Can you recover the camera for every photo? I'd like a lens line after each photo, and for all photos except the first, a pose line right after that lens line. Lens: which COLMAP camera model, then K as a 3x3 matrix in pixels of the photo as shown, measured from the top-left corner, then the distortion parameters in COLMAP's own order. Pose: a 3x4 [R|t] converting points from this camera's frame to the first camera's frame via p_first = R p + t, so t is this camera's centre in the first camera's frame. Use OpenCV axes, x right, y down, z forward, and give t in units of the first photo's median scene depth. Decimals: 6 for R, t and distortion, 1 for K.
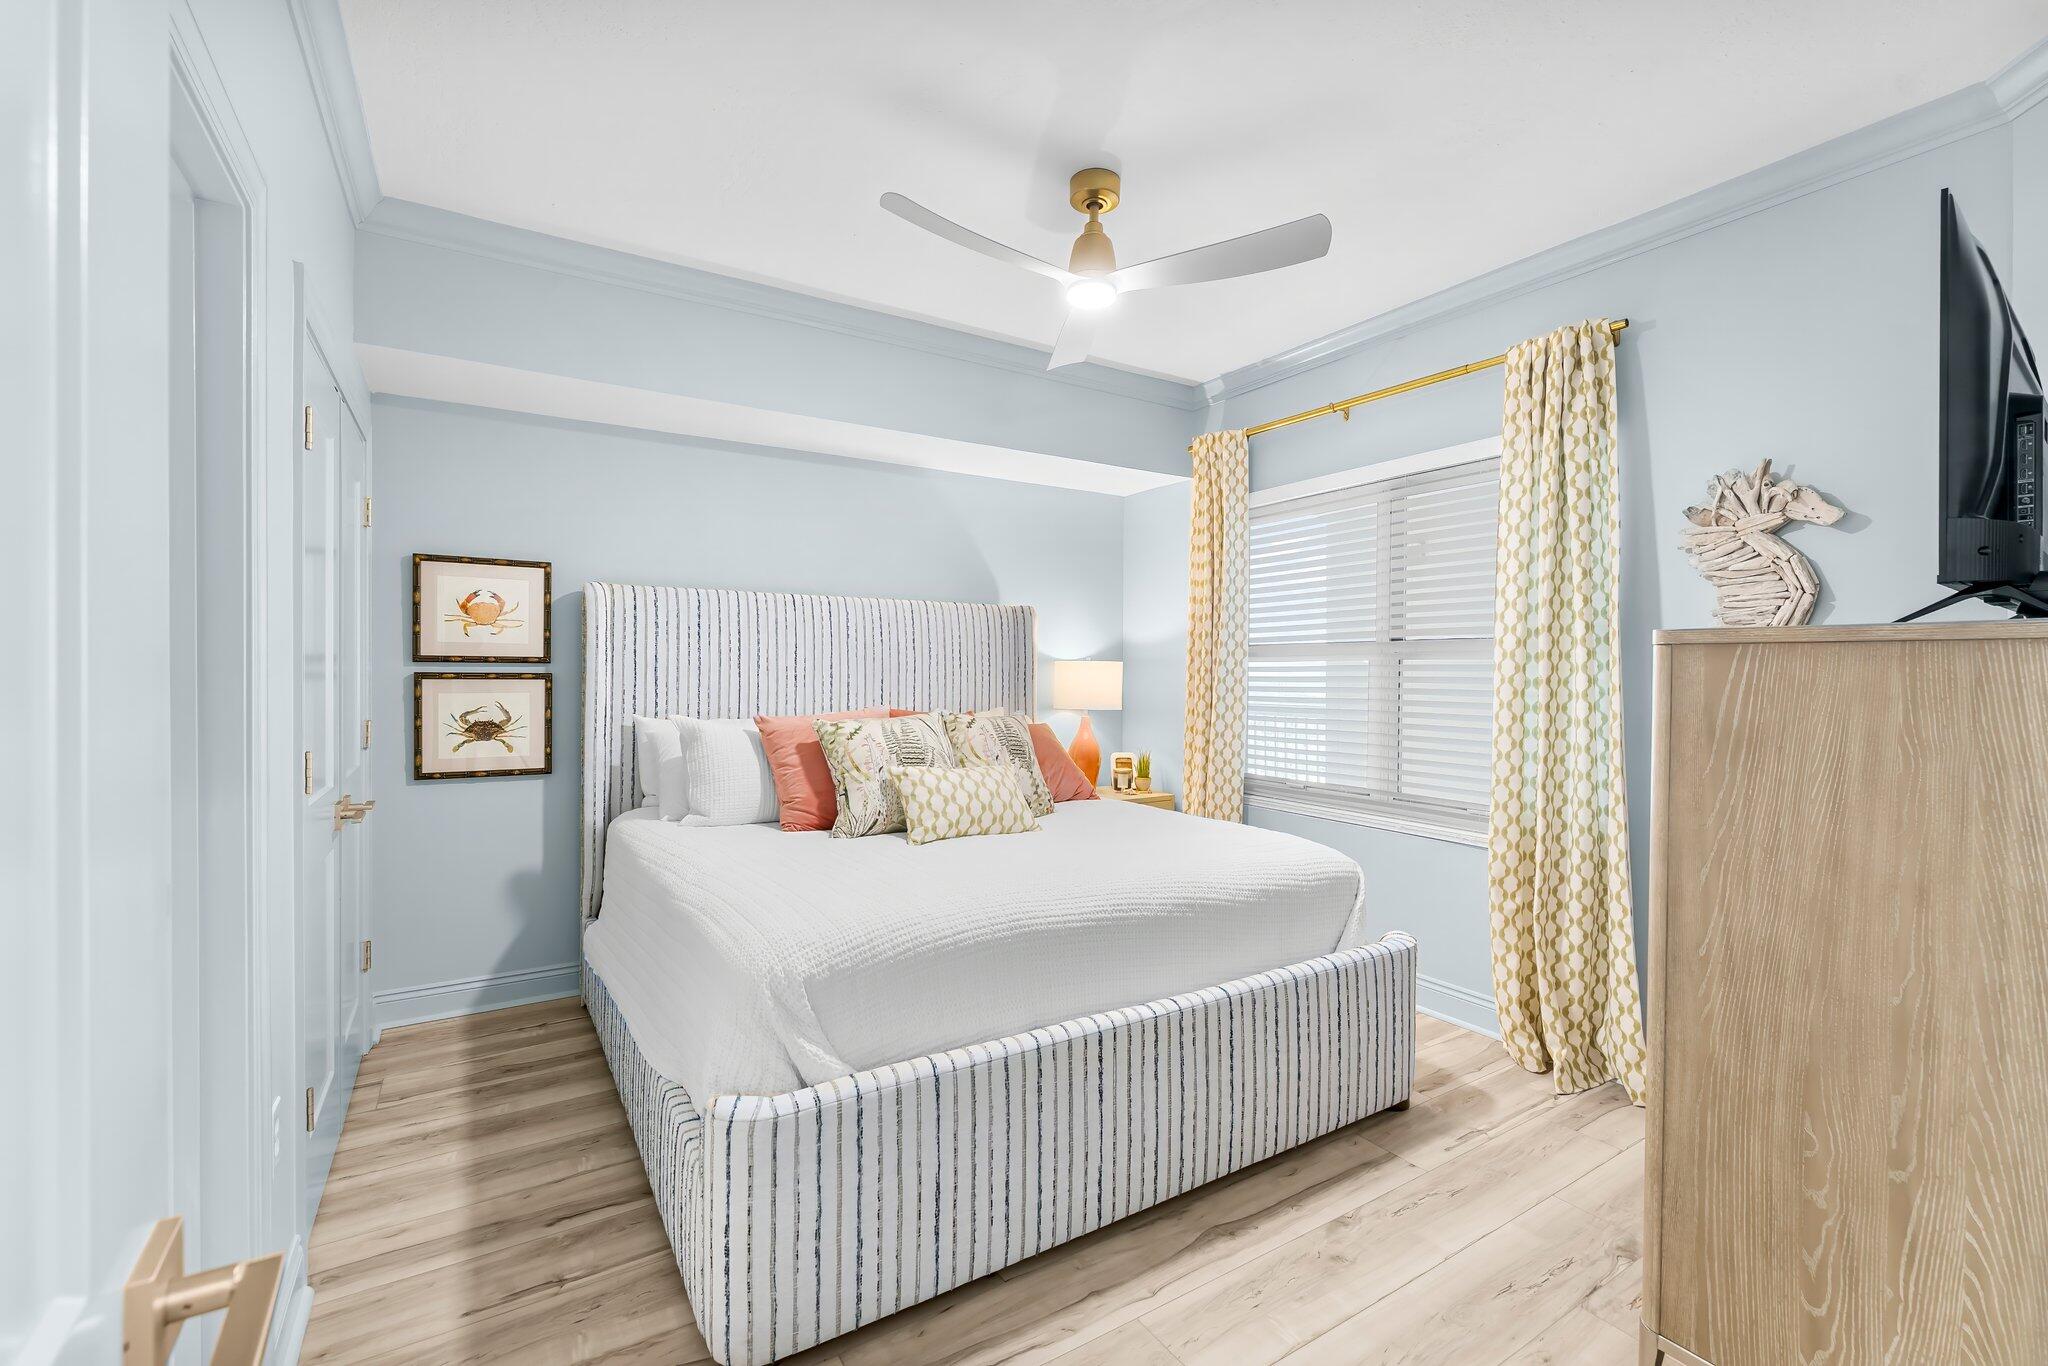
lens RADIAL K [[882.2, 0, 1039.3], [0, 882.2, 678.8], [0, 0, 1]] dist [0.000329, -0.000477]
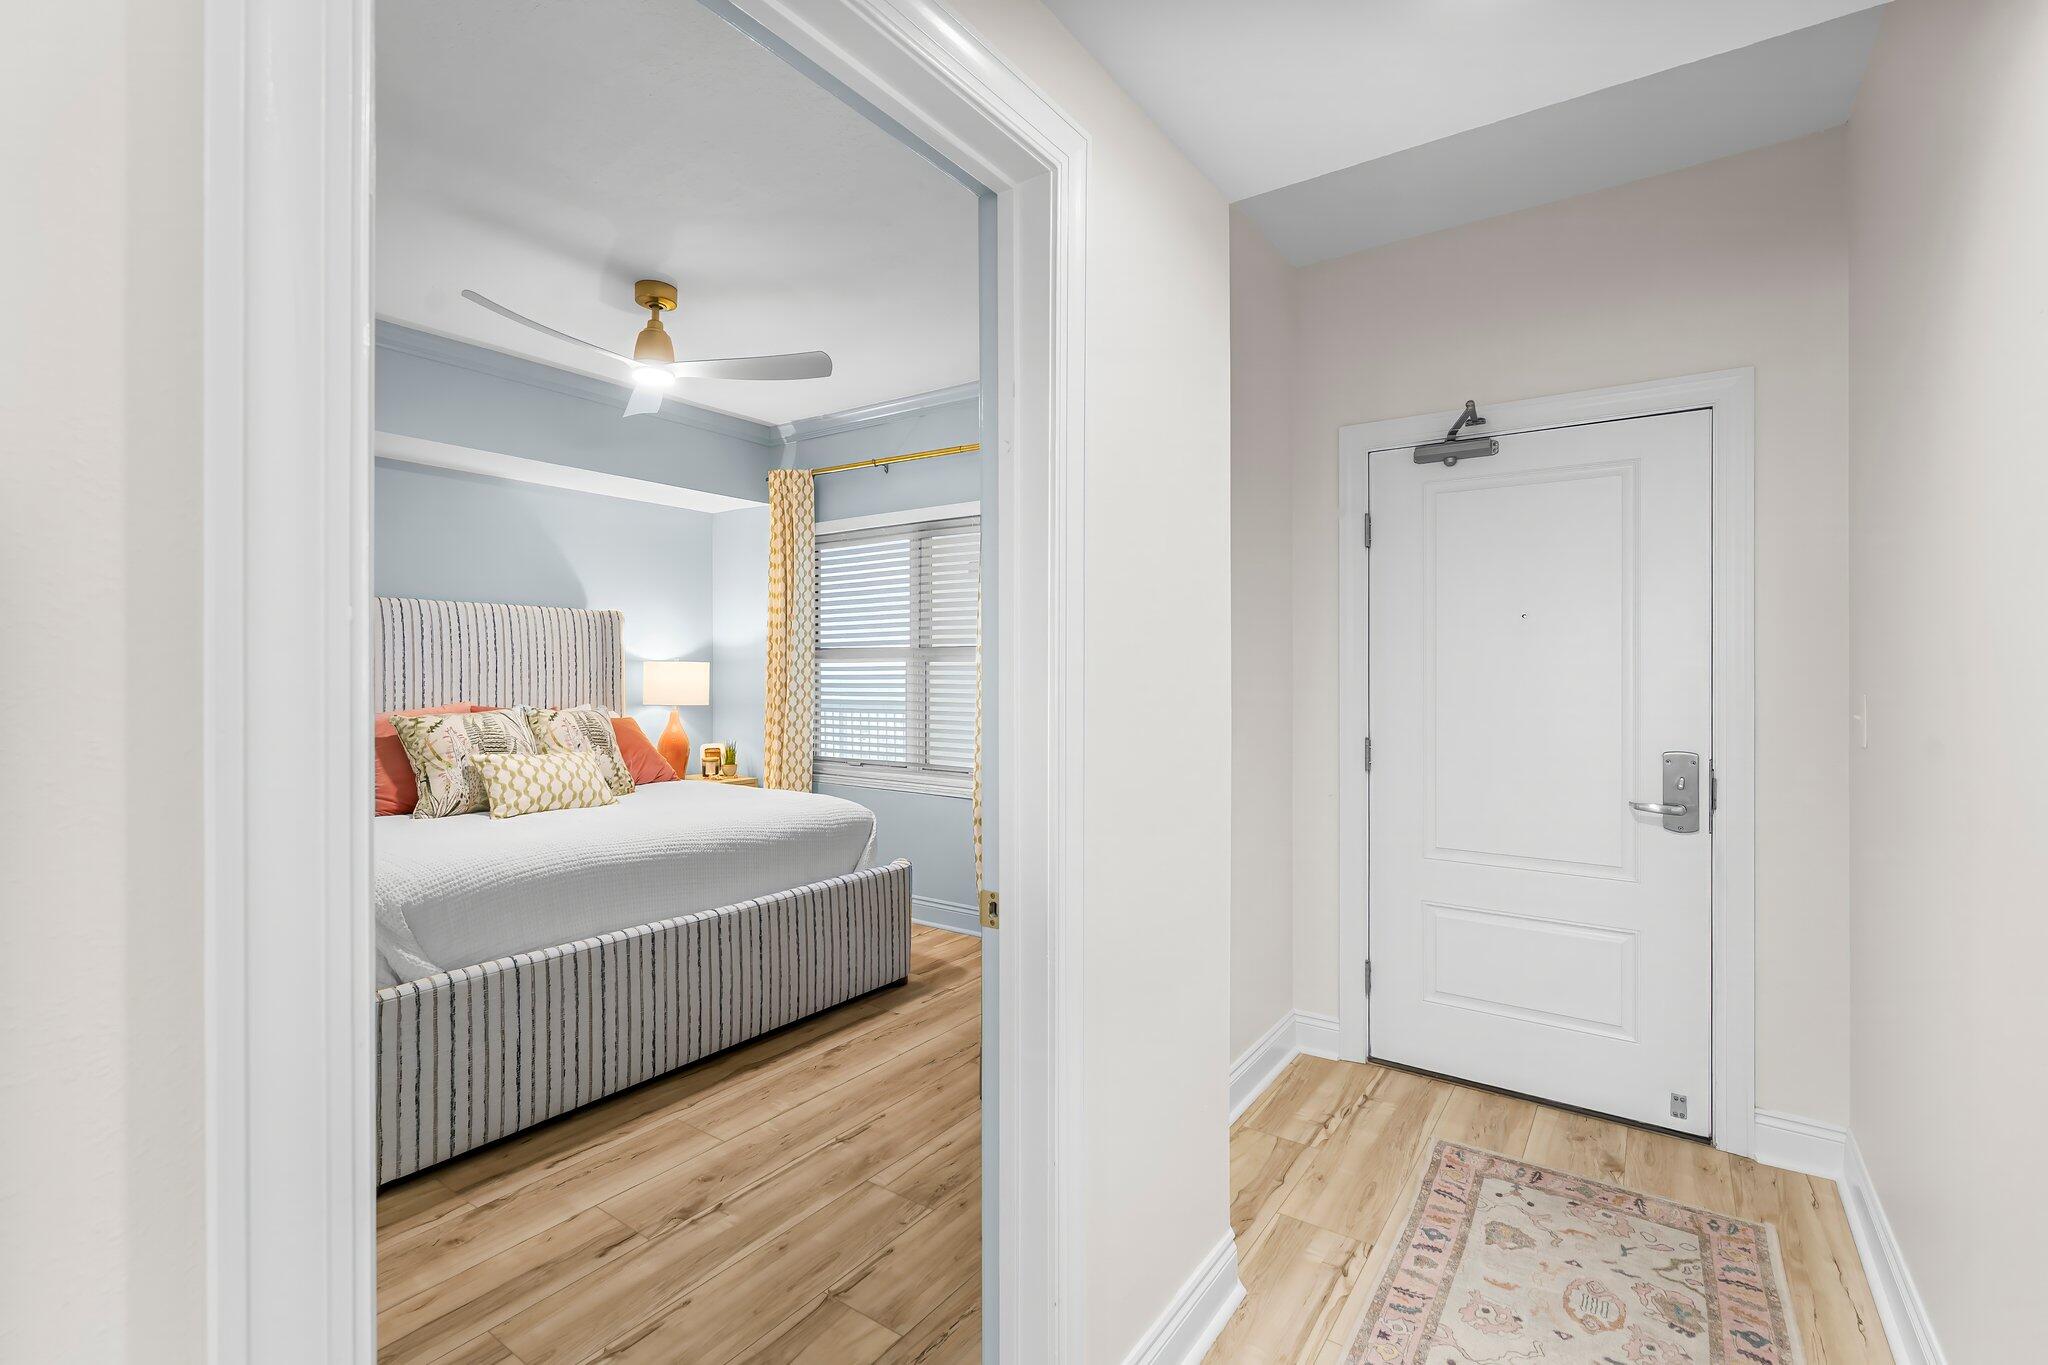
lens RADIAL K [[882.2, 0, 1023.8], [0, 882.2, 681.0], [0, 0, 1]] dist [0.000329, -0.000477]
pose [[0.921598, -0.005935, 0.388100, 0.051457], [0.004028, 0.999975, 0.005728, -0.000350], [-0.388125, -0.003715, 0.921599, -0.365896]]
